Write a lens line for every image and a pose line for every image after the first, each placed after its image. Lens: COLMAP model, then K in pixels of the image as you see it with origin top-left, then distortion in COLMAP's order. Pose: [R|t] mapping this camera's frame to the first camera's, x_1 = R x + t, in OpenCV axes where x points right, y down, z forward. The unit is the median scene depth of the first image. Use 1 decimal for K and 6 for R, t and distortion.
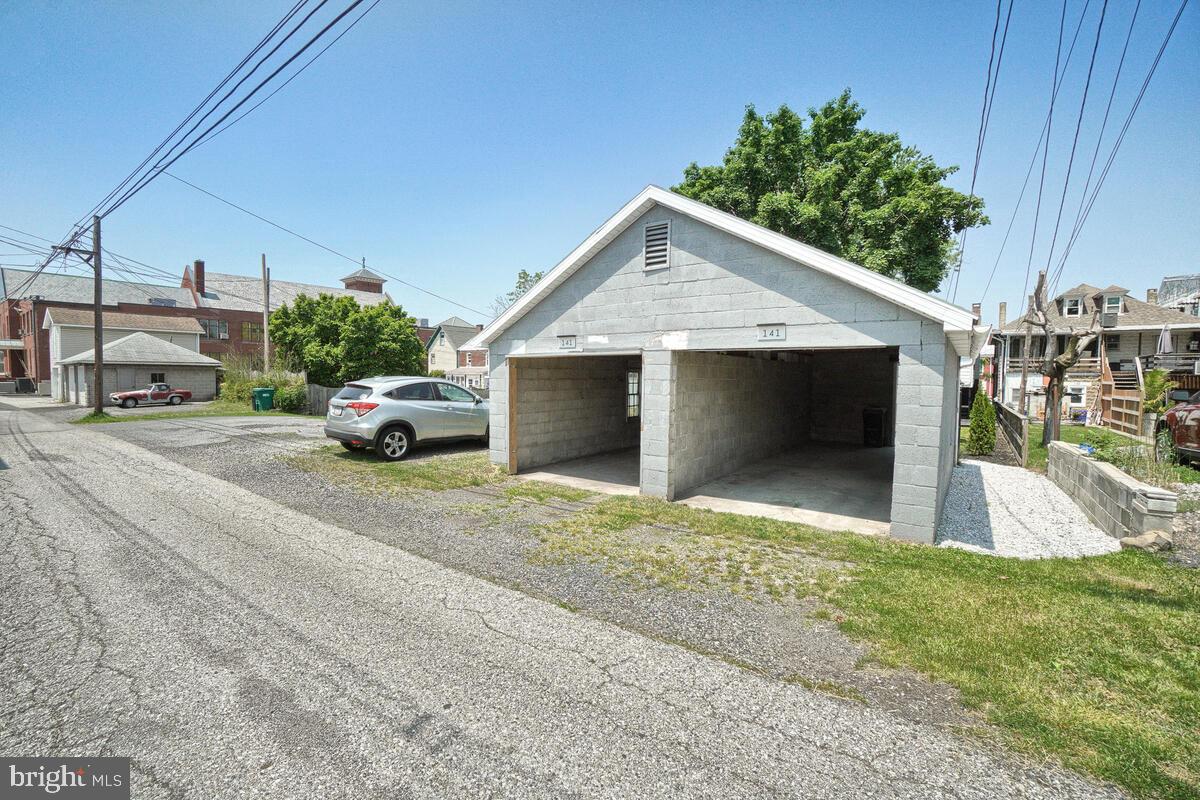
lens RADIAL K [[551.6, 0, 592.1], [0, 551.6, 400.1], [0, 0, 1]] dist [-0.057808, 0.021556]
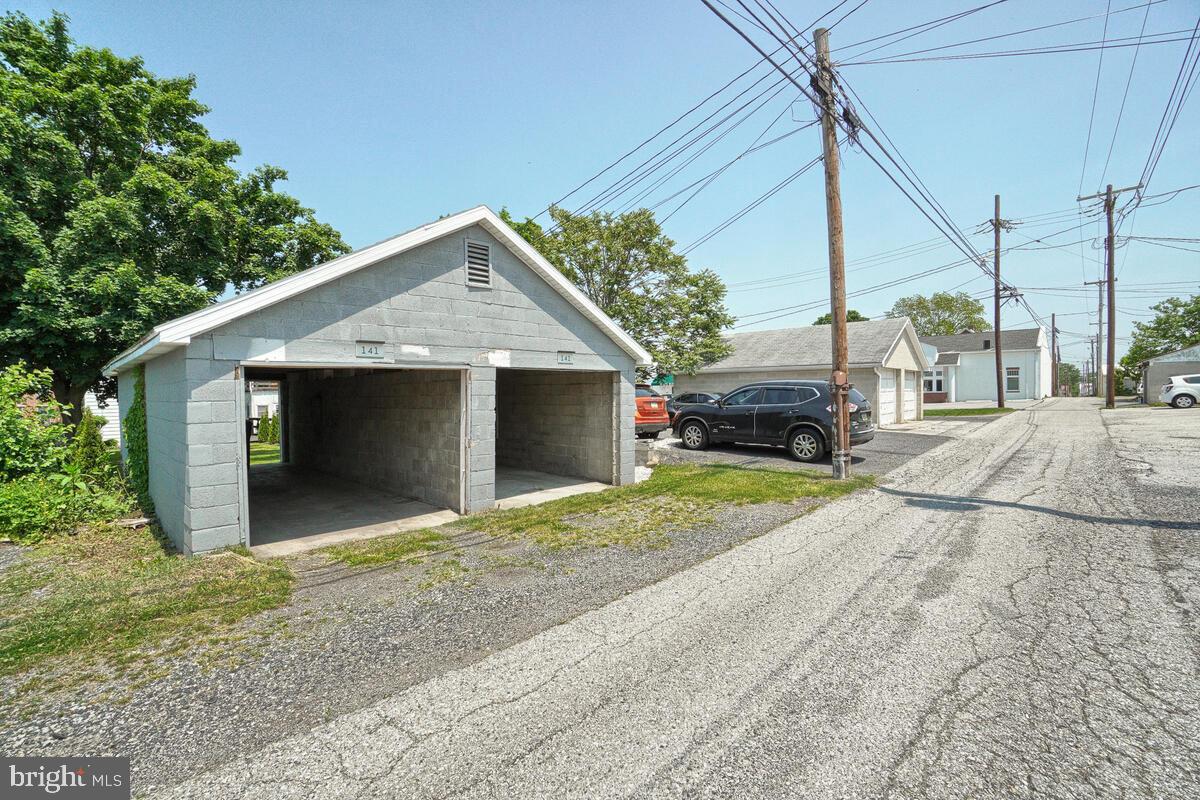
lens RADIAL K [[551.6, 0, 592.1], [0, 551.6, 400.1], [0, 0, 1]] dist [-0.057808, 0.021556]
pose [[0.078434, -0.020932, 0.996700, -0.910275], [0.060091, 0.998061, 0.016232, -0.033465], [-0.995107, 0.058619, 0.079540, 0.740485]]
